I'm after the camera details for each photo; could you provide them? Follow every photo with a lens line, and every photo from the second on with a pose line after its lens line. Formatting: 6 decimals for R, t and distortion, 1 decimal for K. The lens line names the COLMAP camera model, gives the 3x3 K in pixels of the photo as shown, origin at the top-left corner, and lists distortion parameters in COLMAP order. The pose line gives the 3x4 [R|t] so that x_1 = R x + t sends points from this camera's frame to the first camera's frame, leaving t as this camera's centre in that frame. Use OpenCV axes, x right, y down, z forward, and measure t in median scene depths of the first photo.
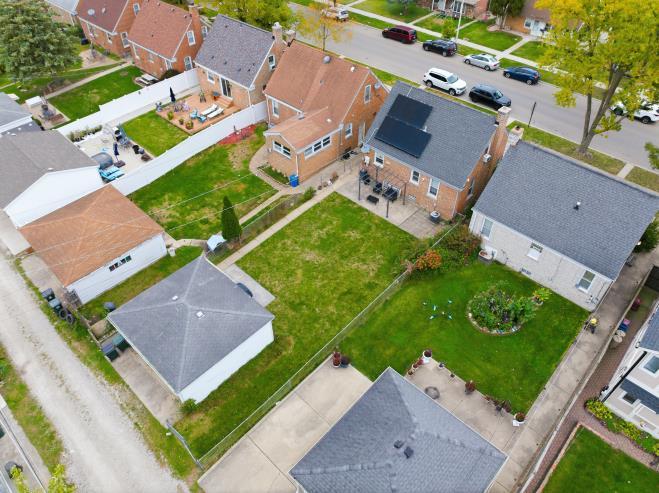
lens RADIAL K [[463.4, 0, 327.2], [0, 463.4, 247.9], [0, 0, 1]] dist [-0.043726, 0.018945]
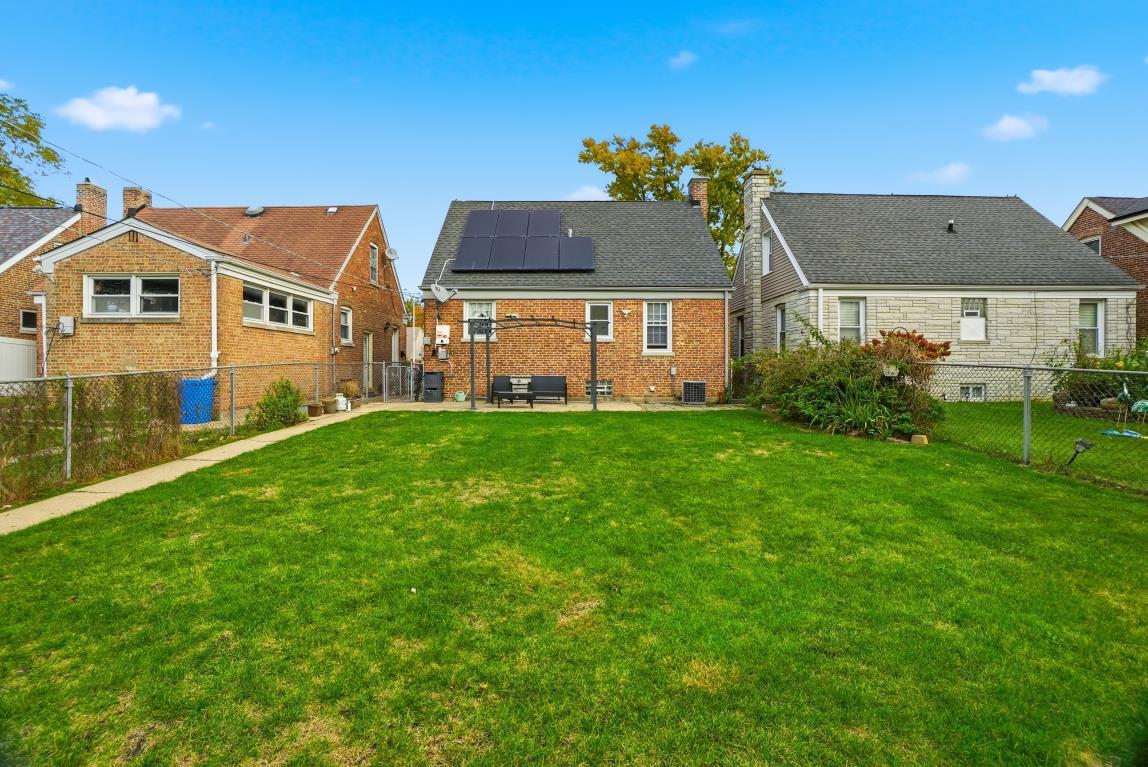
lens RADIAL K [[529.9, 0, 567.5], [0, 529.9, 386.1], [0, 0, 1]] dist [-0.000205, 0.000173]
pose [[0.701729, -0.001024, 0.712443, -0.136990], [0.502736, 0.709271, -0.494157, 0.086183], [-0.504810, 0.704935, 0.498231, 0.786428]]
